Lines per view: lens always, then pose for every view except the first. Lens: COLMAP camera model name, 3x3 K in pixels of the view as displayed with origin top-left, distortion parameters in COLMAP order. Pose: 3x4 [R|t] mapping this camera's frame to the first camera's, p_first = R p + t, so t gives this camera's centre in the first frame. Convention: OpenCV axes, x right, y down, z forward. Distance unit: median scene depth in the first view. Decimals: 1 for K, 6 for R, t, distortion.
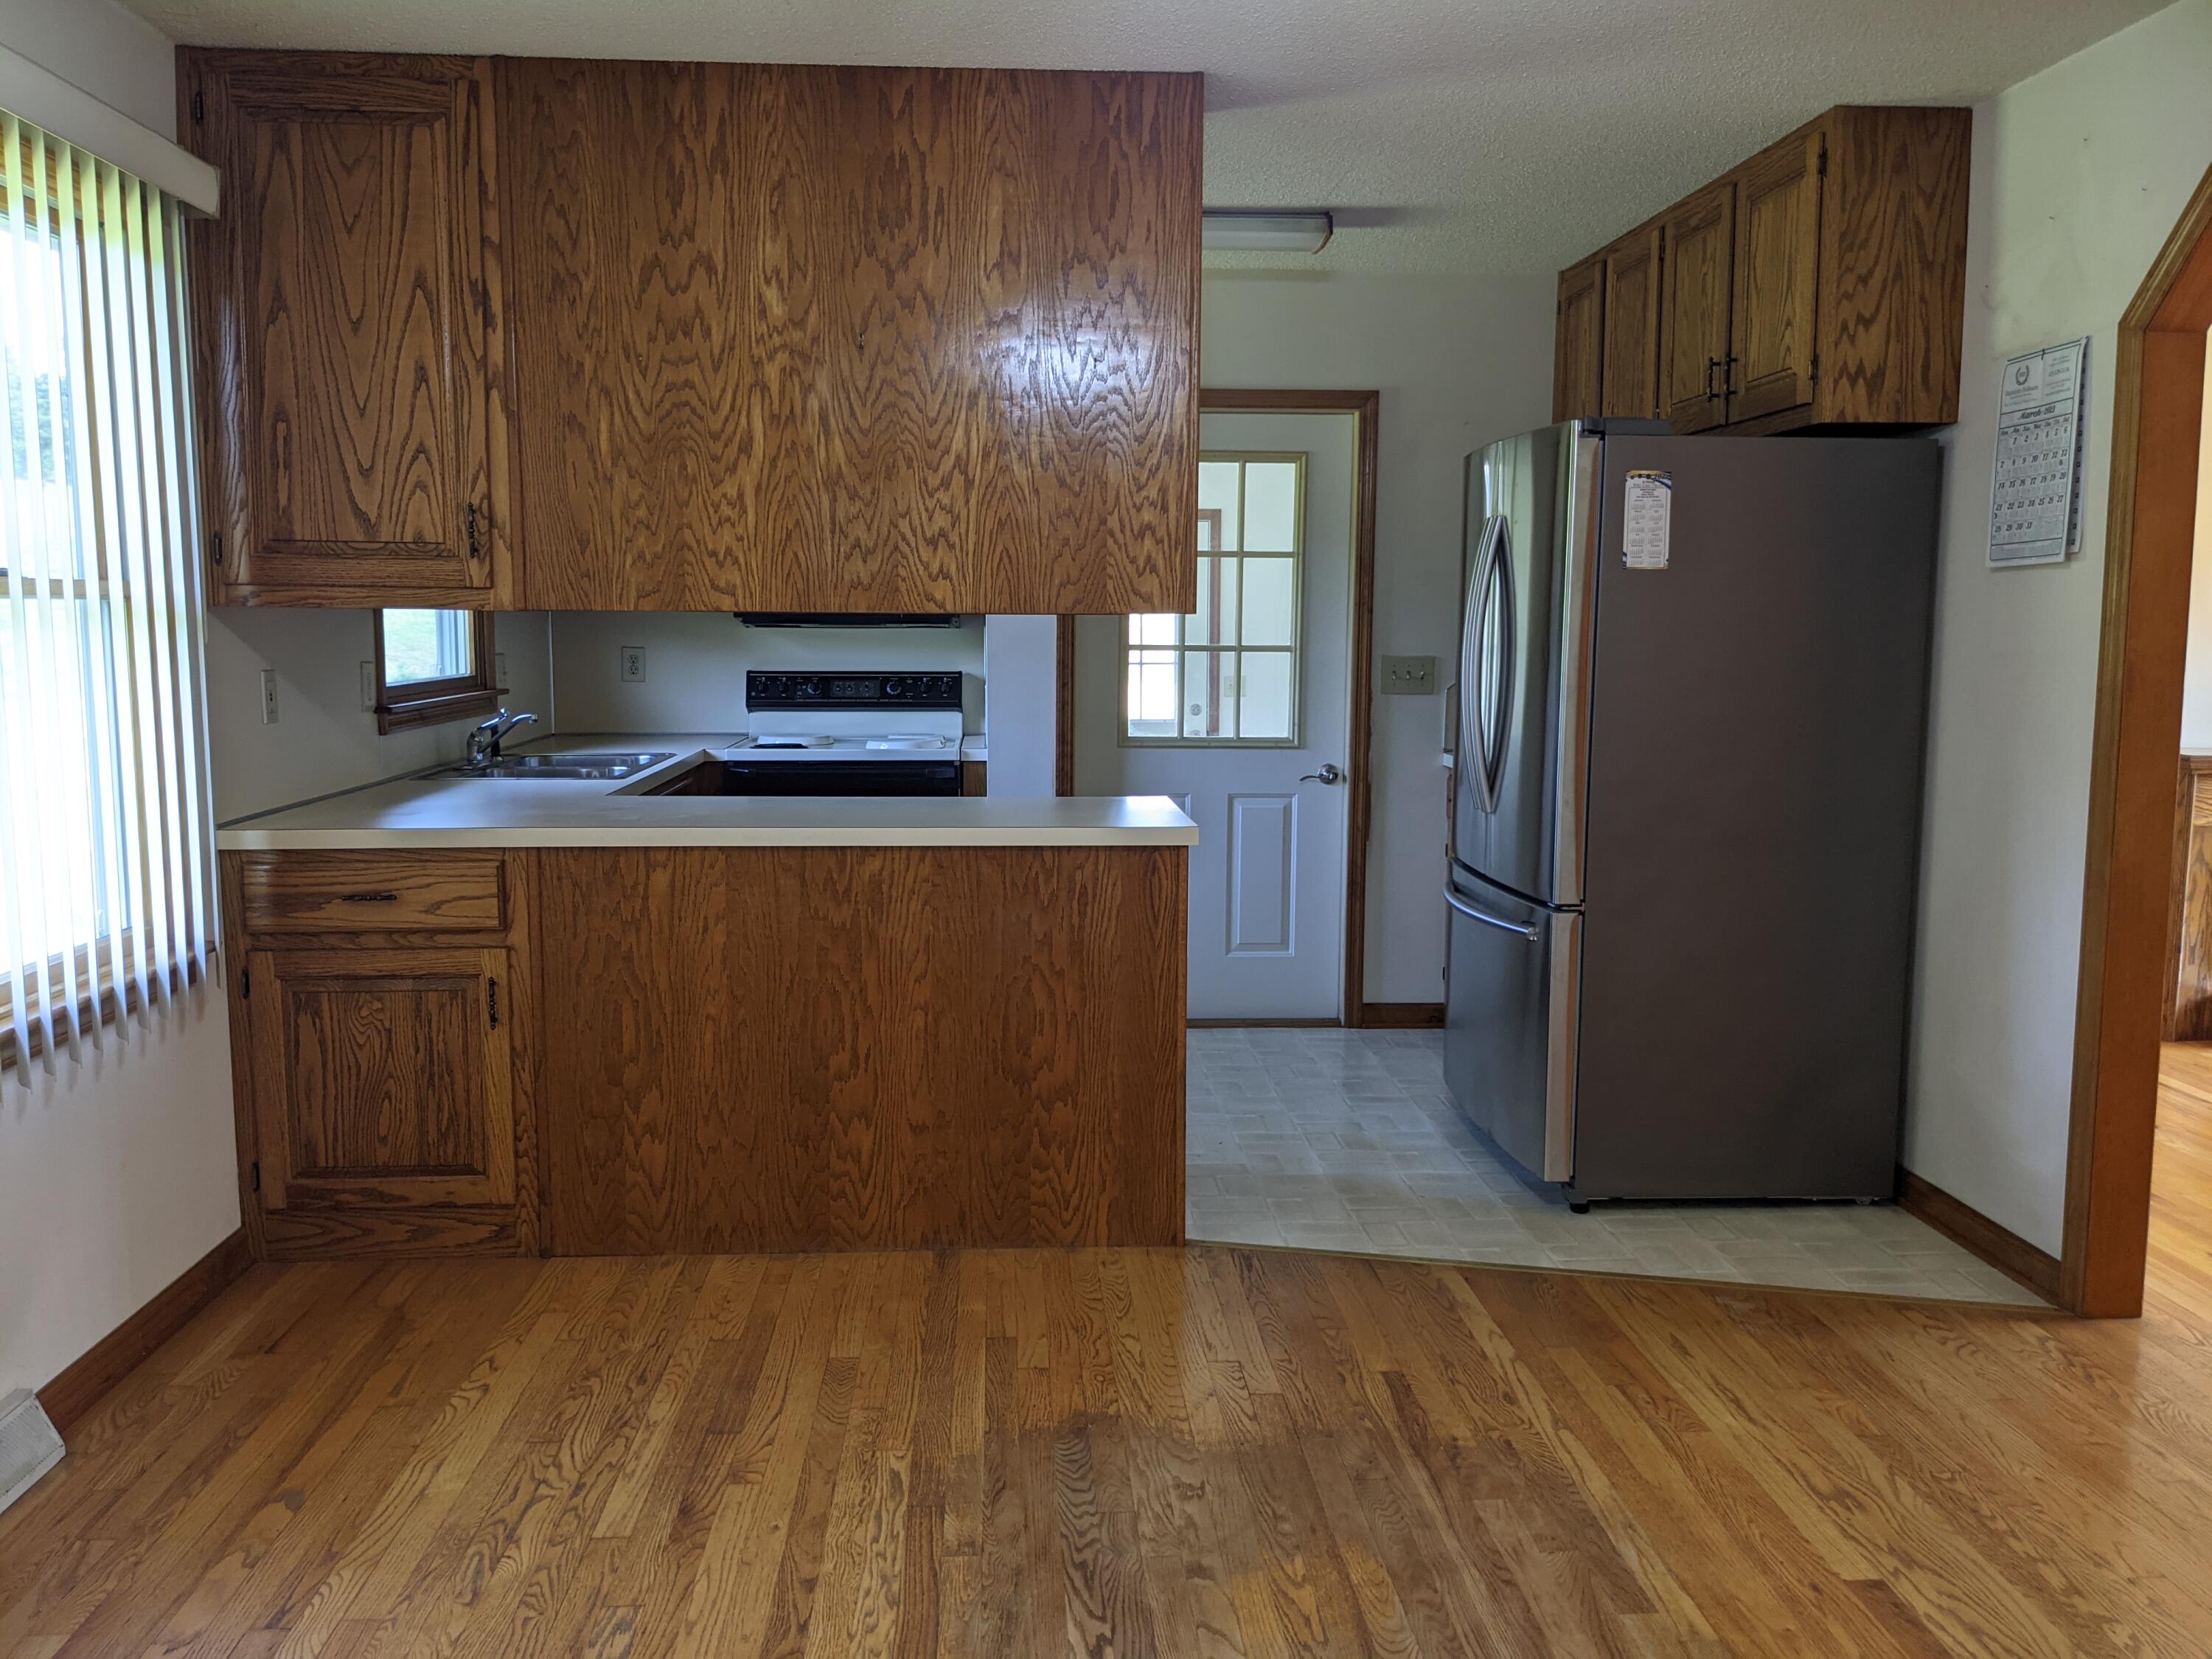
lens RADIAL K [[1774.7, 0, 1091.8], [0, 1774.7, 841.8], [0, 0, 1]] dist [0.007535, -0.014709]
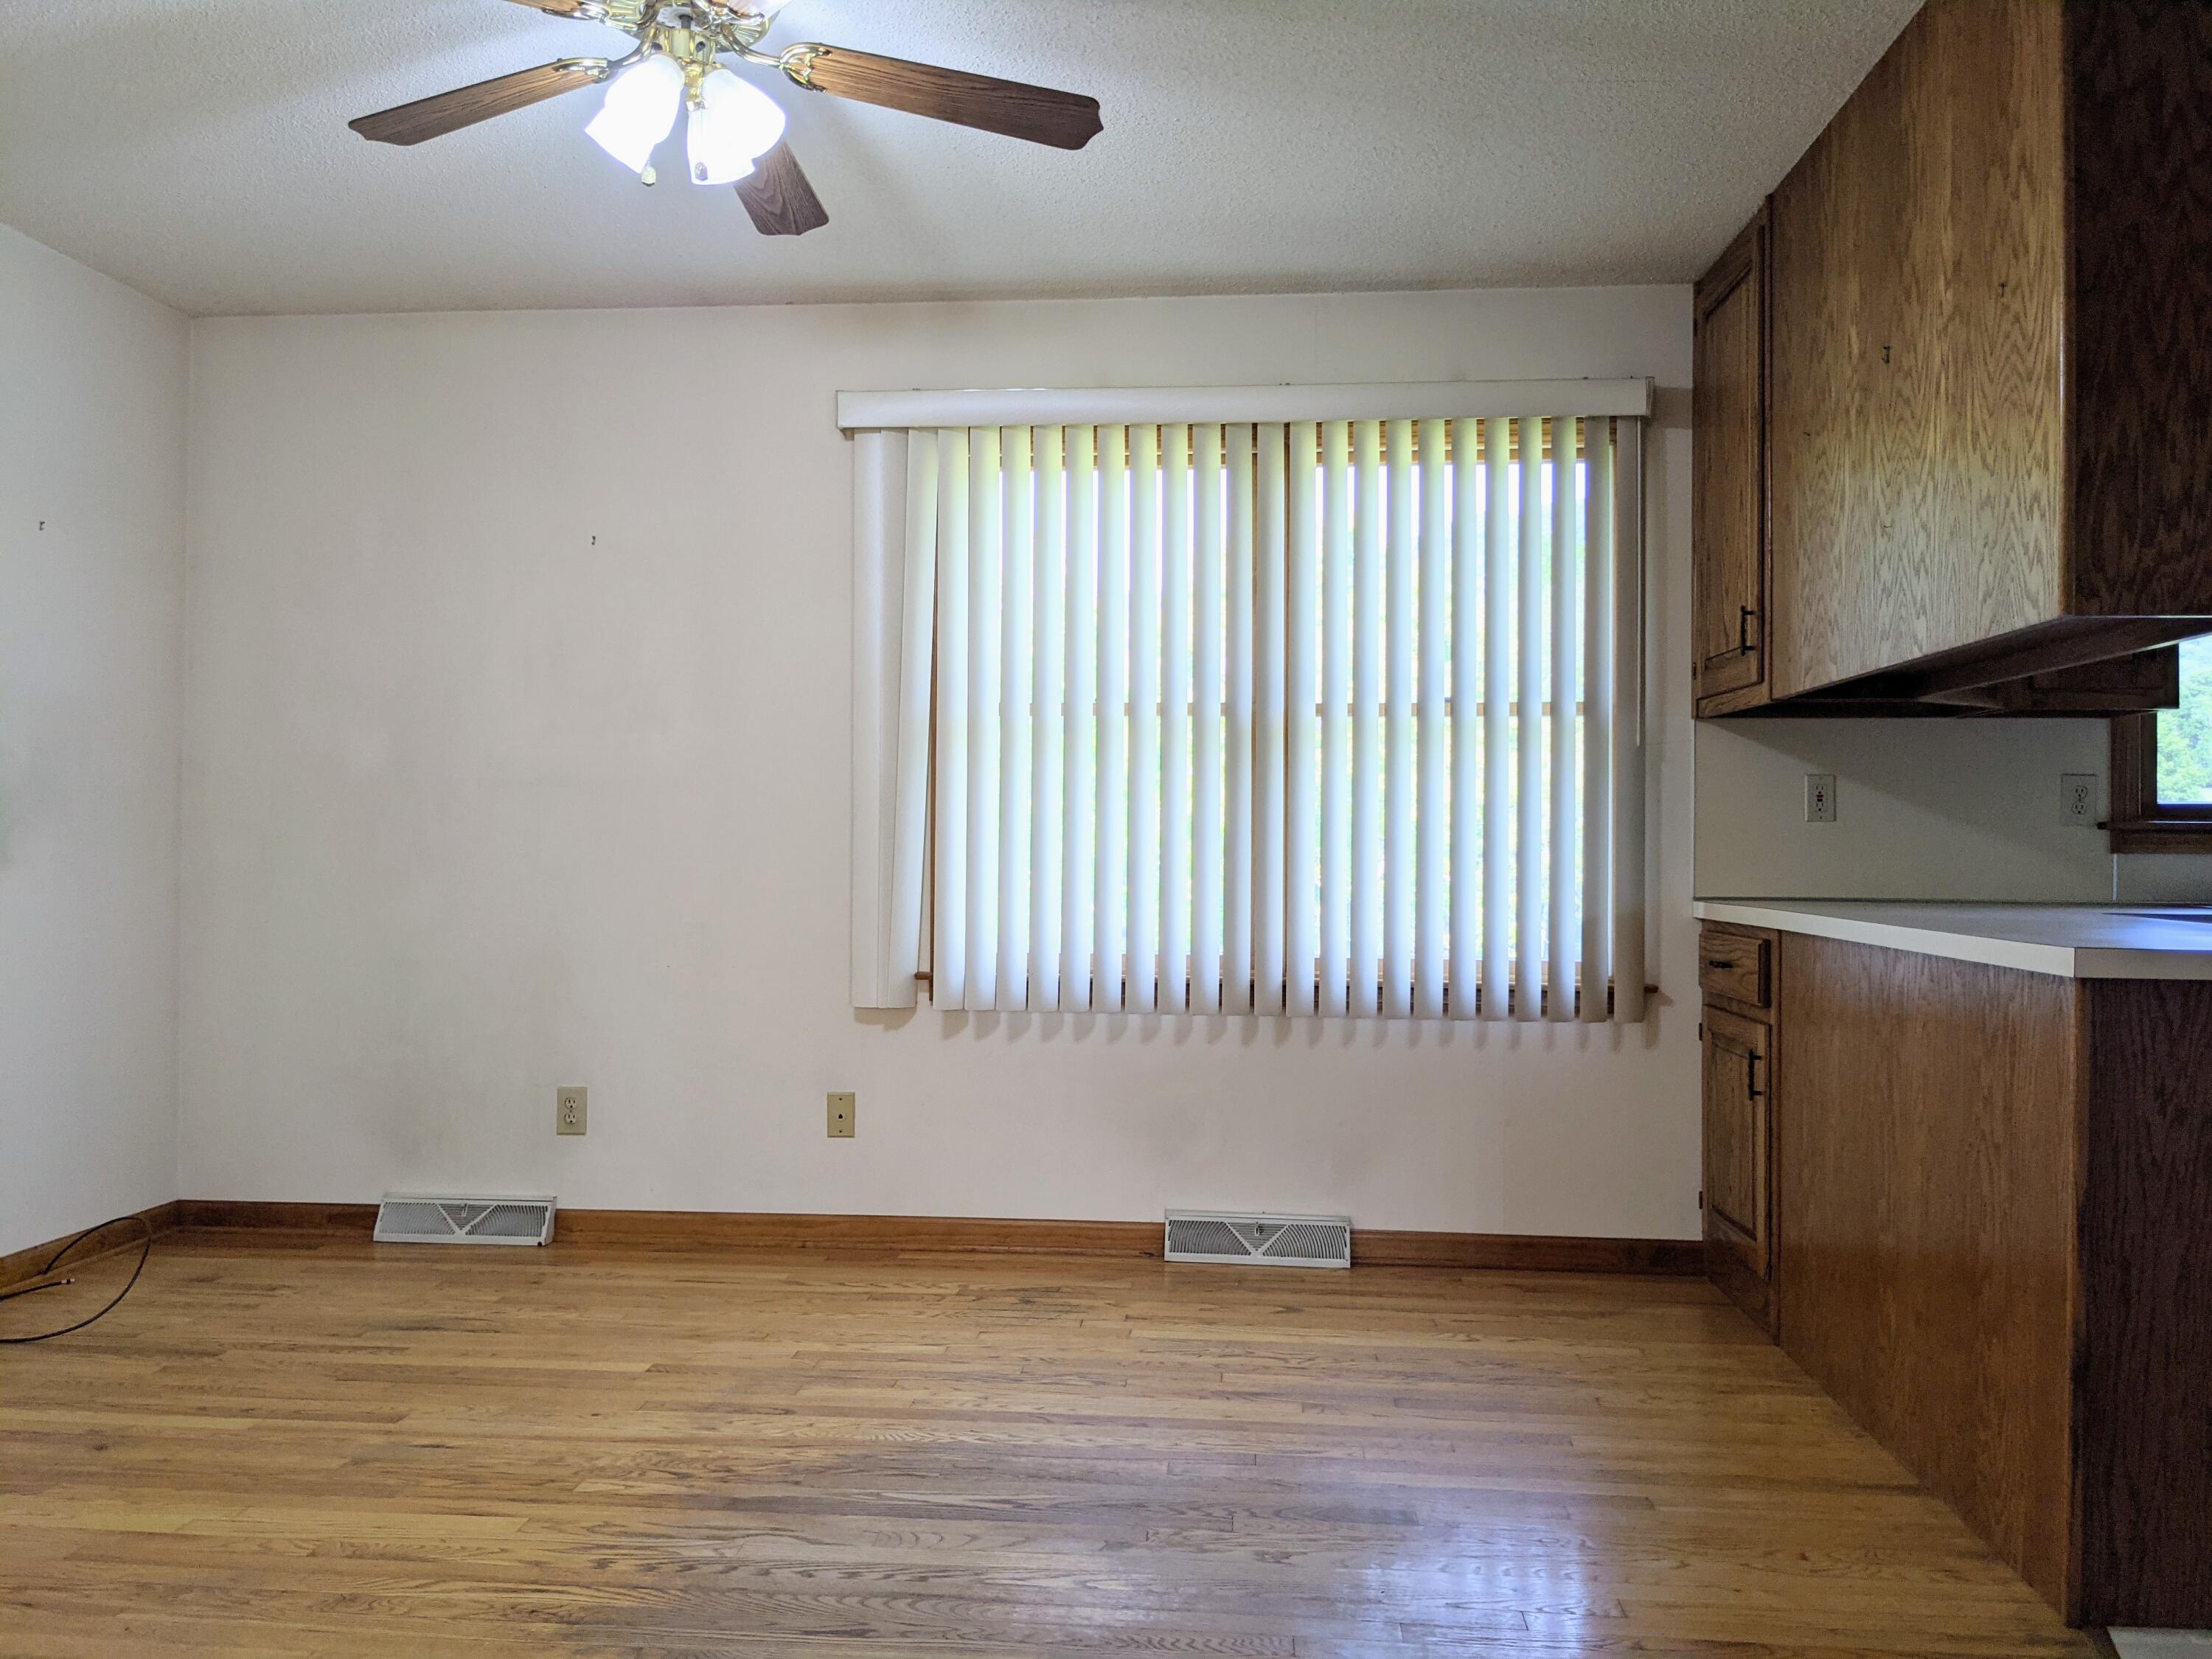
lens RADIAL K [[1737.0, 0, 1061.2], [0, 1737.0, 837.3], [0, 0, 1]] dist [0.089117, -0.159143]
pose [[-0.159580, -0.007388, -0.987157, 0.778116], [-0.130363, 0.991372, 0.013655, -0.010303], [0.978540, 0.130867, -0.159166, 0.767019]]
